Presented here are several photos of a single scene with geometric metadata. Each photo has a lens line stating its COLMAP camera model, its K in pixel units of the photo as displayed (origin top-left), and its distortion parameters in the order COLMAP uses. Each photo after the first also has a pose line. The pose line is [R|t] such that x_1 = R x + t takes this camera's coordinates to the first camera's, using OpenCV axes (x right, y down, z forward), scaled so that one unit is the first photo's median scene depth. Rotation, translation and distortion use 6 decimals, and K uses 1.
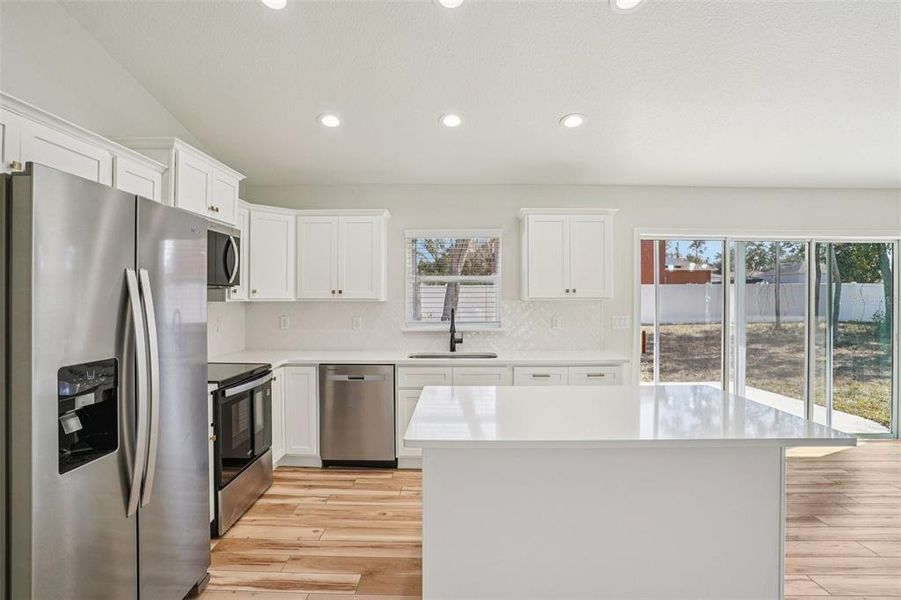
lens RADIAL K [[445.0, 0, 451.2], [0, 445.0, 298.3], [0, 0, 1]] dist [-0.072998, 0.030945]
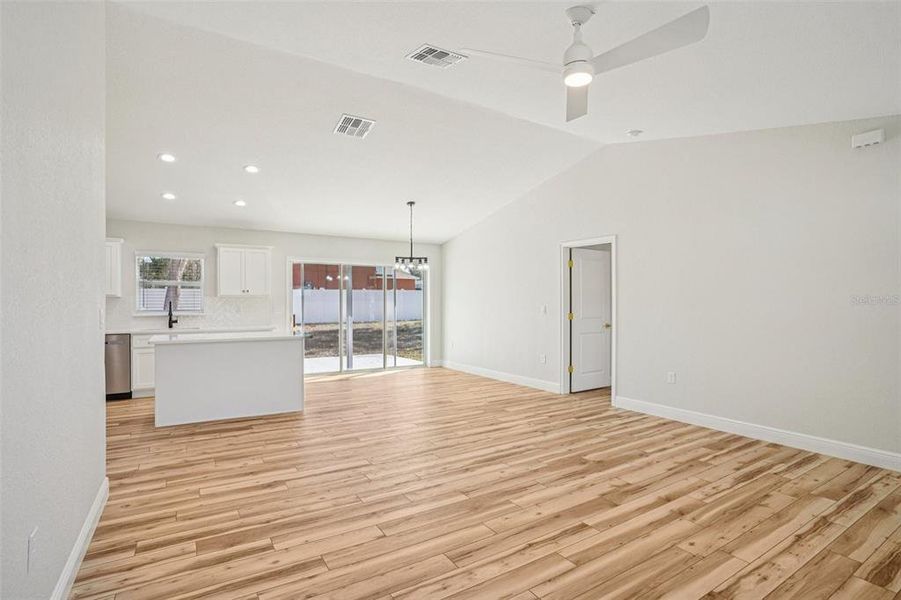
lens RADIAL K [[445.0, 0, 451.2], [0, 445.0, 298.3], [0, 0, 1]] dist [-0.072998, 0.030945]
pose [[0.842384, 0.000477, 0.538878, 0.013630], [0.006361, 0.999921, -0.010829, 0.034925], [-0.538841, 0.012550, 0.842314, -0.891998]]
